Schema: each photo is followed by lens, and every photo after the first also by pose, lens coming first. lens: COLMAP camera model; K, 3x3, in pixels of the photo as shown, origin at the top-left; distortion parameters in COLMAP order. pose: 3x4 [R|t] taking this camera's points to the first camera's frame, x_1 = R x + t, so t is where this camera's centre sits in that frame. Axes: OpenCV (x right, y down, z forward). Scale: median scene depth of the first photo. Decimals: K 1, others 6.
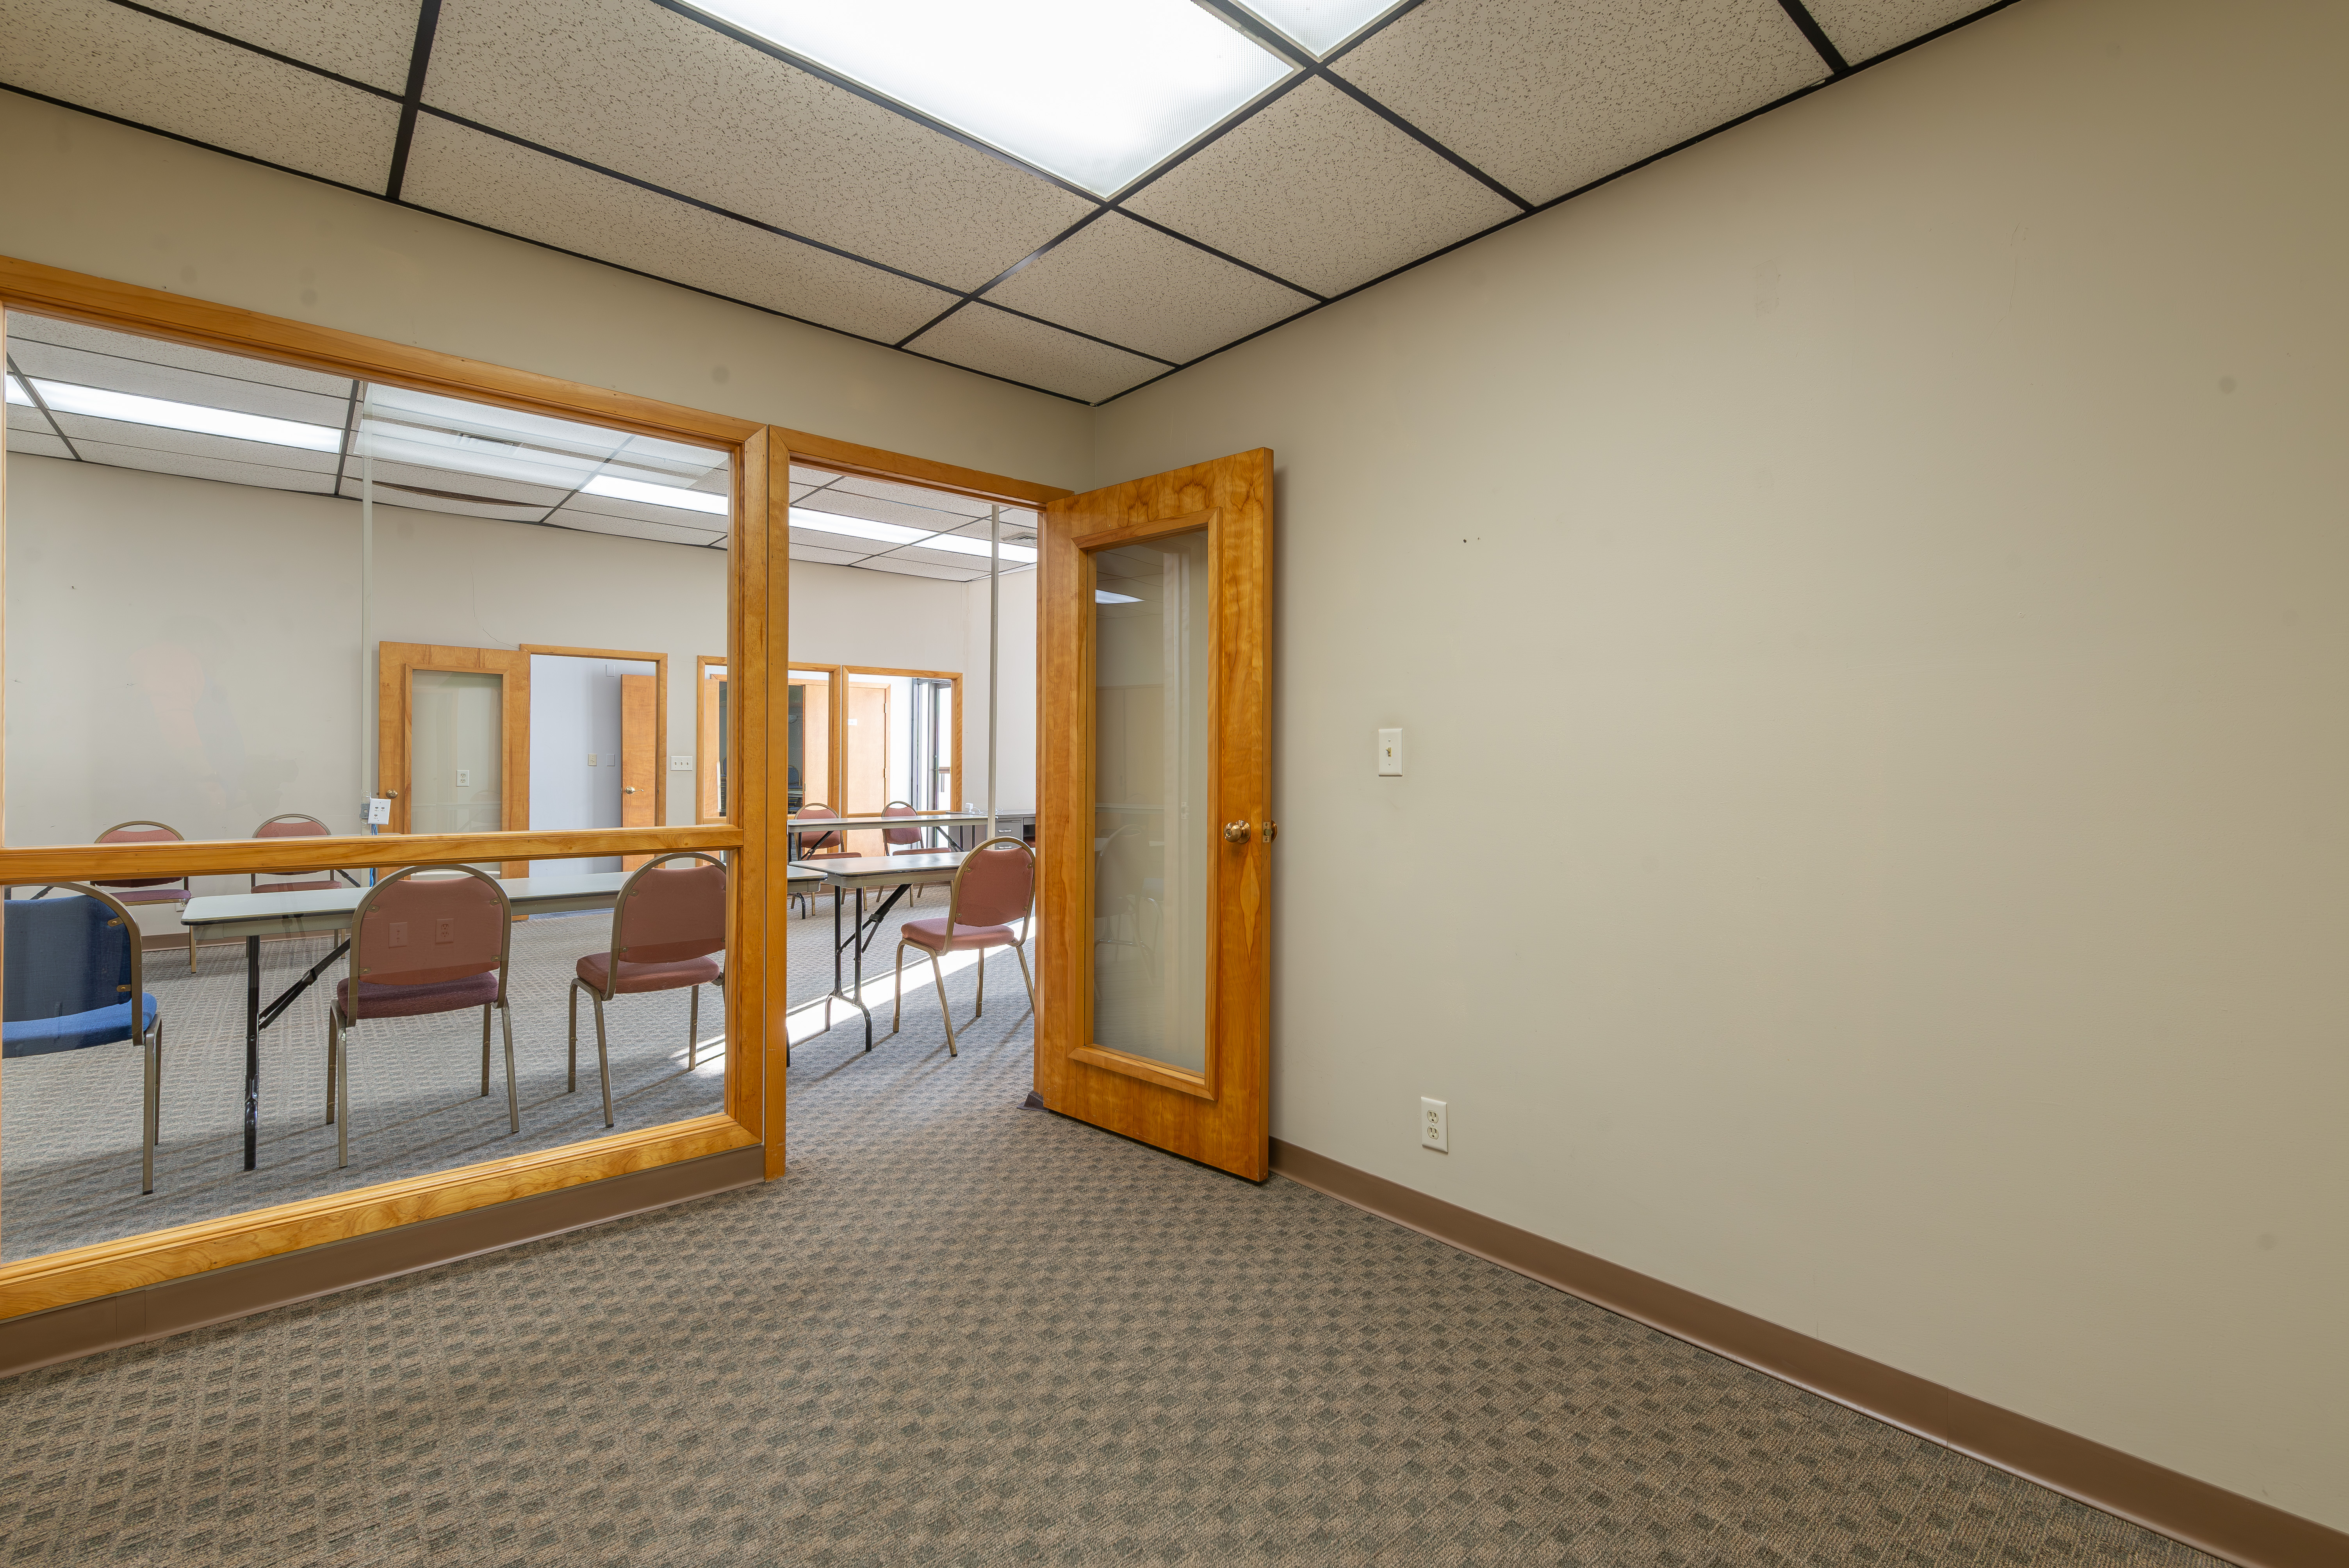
lens RADIAL K [[1031.3, 0, 1175.1], [0, 1031.3, 777.9], [0, 0, 1]] dist [-0.001195, 0.001091]
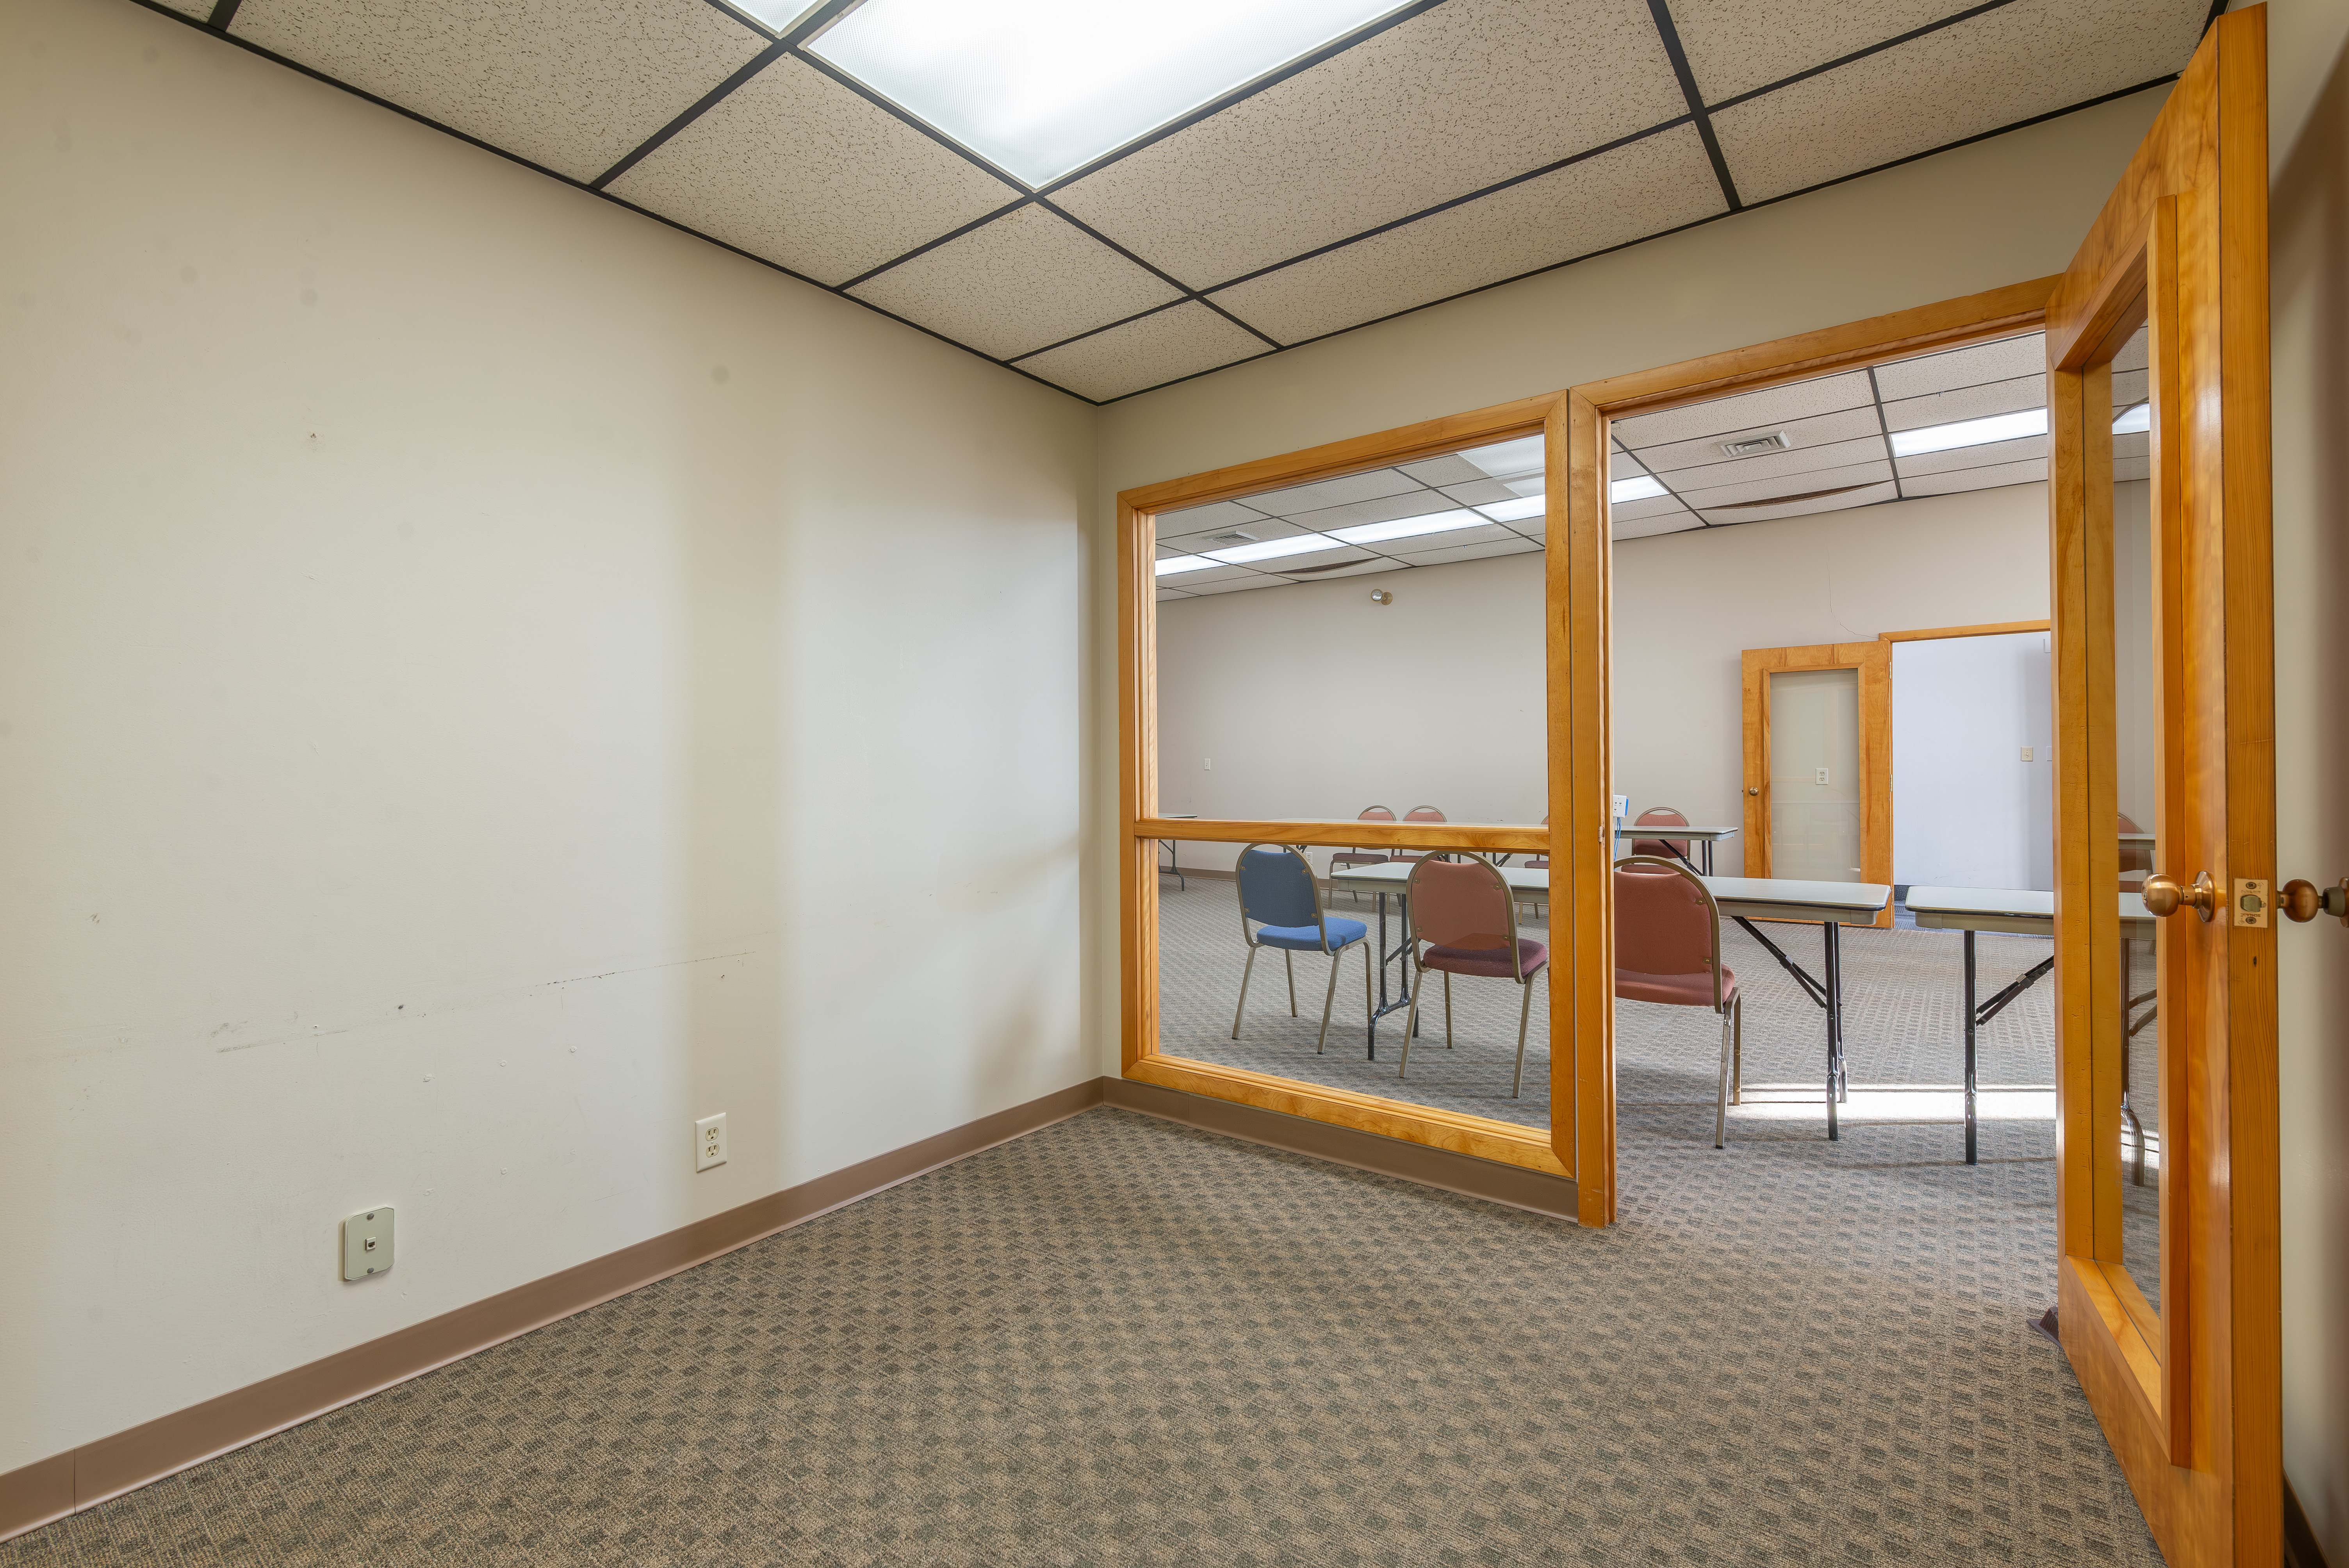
lens RADIAL K [[1031.3, 0, 1158.8], [0, 1031.3, 767.8], [0, 0, 1]] dist [-0.001195, 0.001091]
pose [[0.194619, -0.007242, -0.980852, 0.480105], [0.000937, 0.999974, -0.007197, -0.003625], [0.980878, 0.000481, 0.194621, 0.525201]]
